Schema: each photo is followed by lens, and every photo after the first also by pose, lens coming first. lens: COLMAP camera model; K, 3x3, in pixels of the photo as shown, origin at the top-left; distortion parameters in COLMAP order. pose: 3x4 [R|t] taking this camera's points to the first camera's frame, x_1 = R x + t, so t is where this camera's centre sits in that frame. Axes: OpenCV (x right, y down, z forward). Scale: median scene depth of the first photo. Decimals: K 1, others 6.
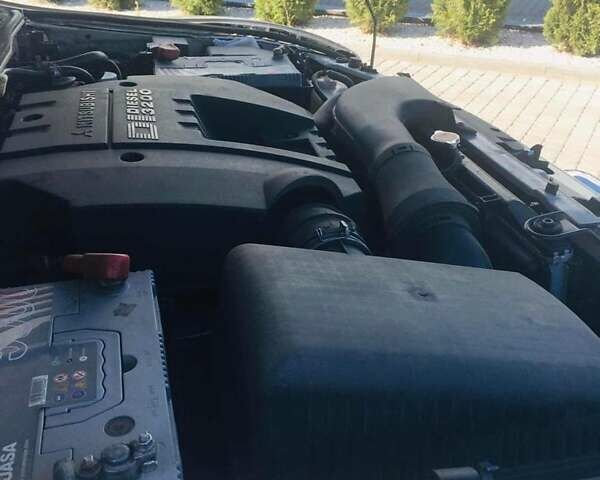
lens RADIAL K [[668.9, 0, 300.0], [0, 668.9, 240.0], [0, 0, 1]] dist [0.069687, -0.033744]
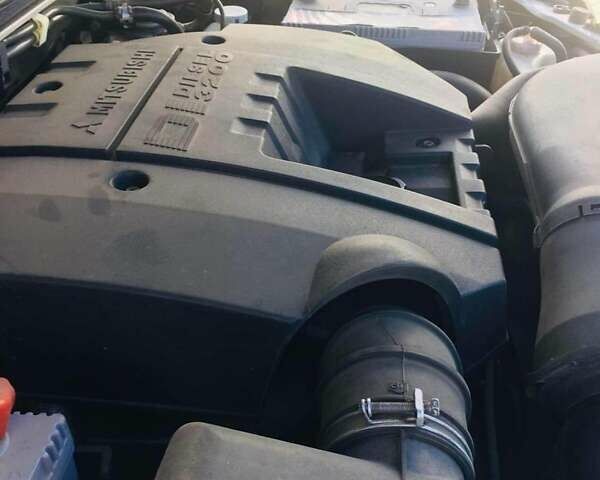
lens RADIAL K [[668.9, 0, 300.0], [0, 668.9, 240.0], [0, 0, 1]] dist [0.069687, -0.033744]
pose [[0.943754, 0.179484, -0.277695, 0.065798], [-0.145201, 0.979502, 0.139615, -0.132583], [0.297062, -0.091441, 0.950470, 0.319493]]
